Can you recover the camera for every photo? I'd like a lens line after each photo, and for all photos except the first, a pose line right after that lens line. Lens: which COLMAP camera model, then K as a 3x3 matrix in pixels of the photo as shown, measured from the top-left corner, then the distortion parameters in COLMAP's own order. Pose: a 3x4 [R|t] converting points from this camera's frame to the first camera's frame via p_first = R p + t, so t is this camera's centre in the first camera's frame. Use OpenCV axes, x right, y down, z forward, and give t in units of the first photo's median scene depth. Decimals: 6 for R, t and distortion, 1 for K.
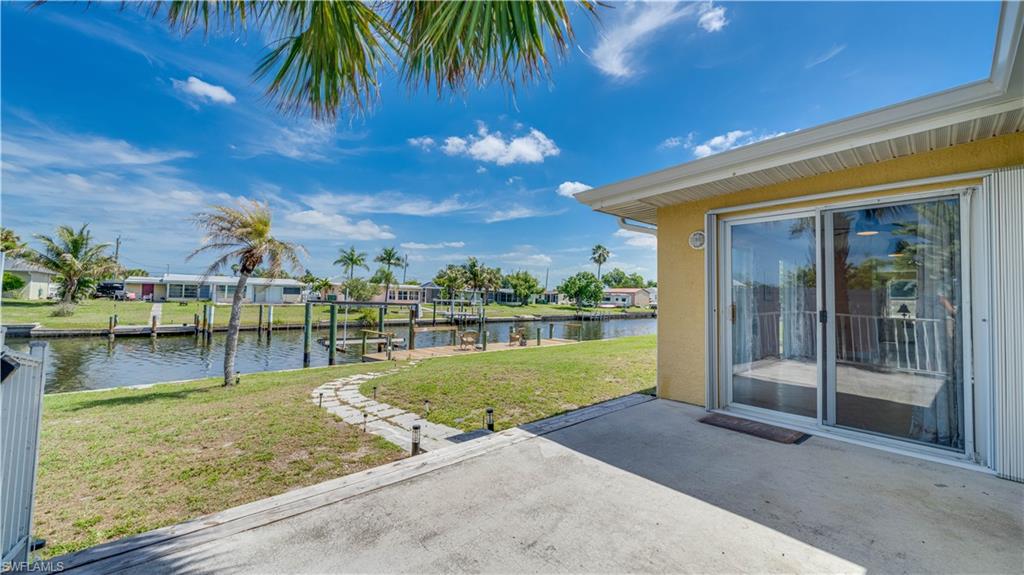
lens RADIAL K [[391.1, 0, 508.1], [0, 391.1, 279.9], [0, 0, 1]] dist [-0.000942, -0.000156]
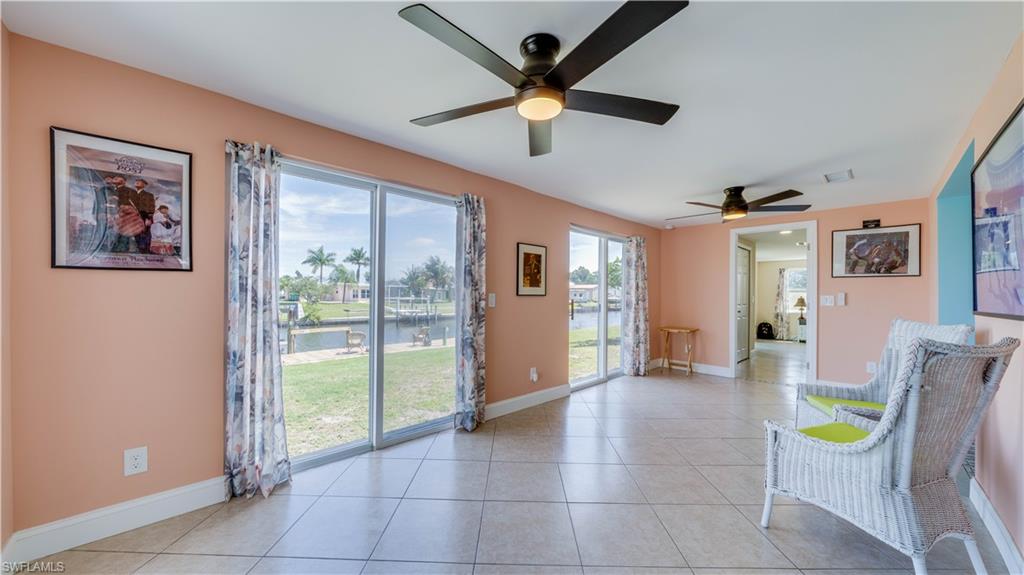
lens RADIAL K [[356.3, 0, 509.9], [0, 356.3, 292.6], [0, 0, 1]] dist [-0.006994, 0.000649]
pose [[0.998472, -0.011846, 0.053982, 0.061794], [0.009654, 0.999125, 0.040688, 0.002475], [-0.054417, -0.040105, 0.997713, 0.045898]]
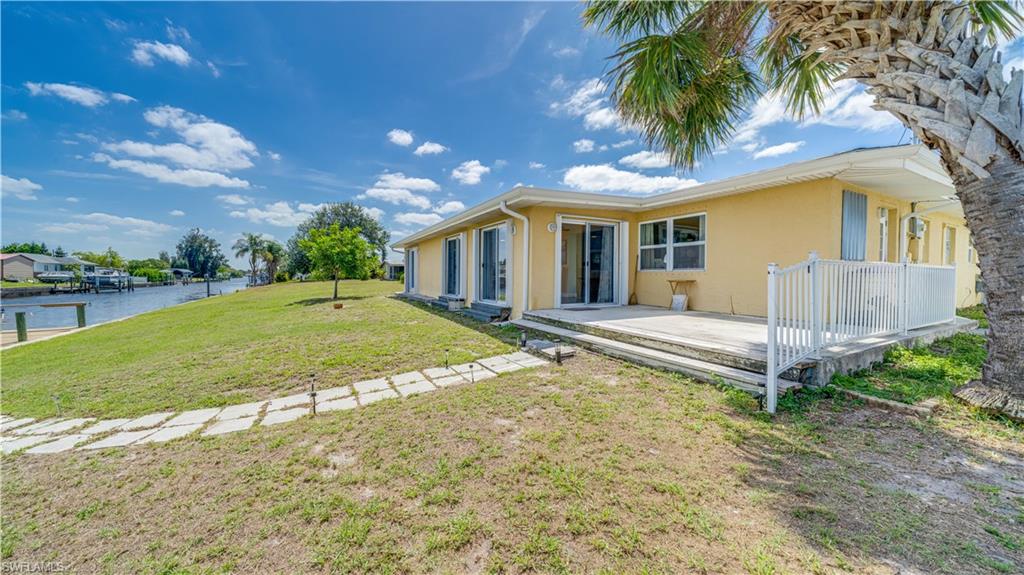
lens RADIAL K [[356.3, 0, 511.7], [0, 356.3, 284.4], [0, 0, 1]] dist [-0.006994, 0.000649]
pose [[0.223765, -0.048542, 0.973434, -0.087952], [-0.040855, 0.997414, 0.059129, 0.006363], [-0.973786, -0.053001, 0.221203, 0.052526]]
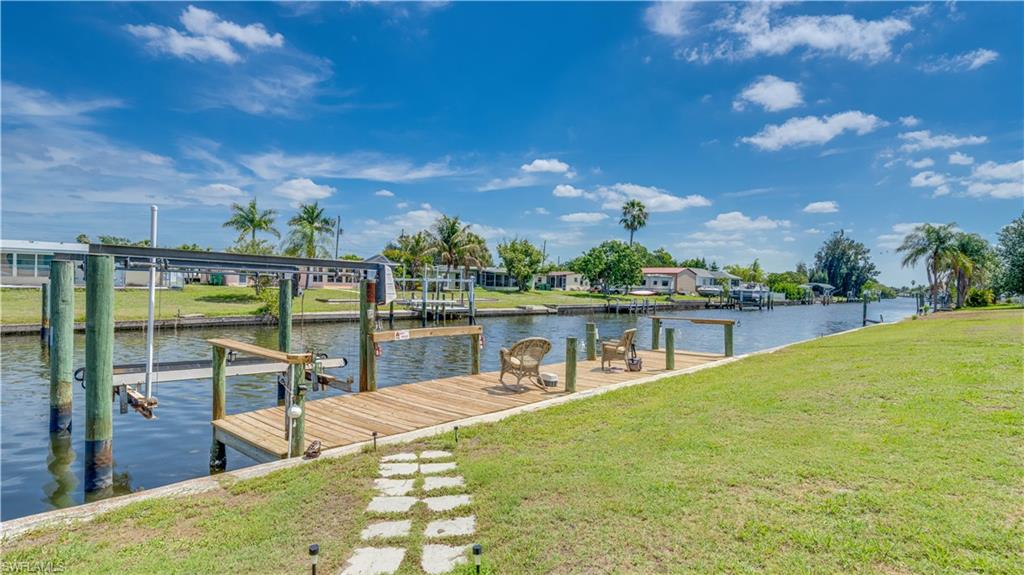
lens RADIAL K [[517.7, 0, 515.5], [0, 517.7, 294.9], [0, 0, 1]] dist [0.021374, 0.000463]
pose [[0.997324, -0.000847, 0.073107, -0.041645], [-0.003918, 0.997877, 0.065007, 0.016788], [-0.073007, -0.065120, 0.995203, 0.148779]]
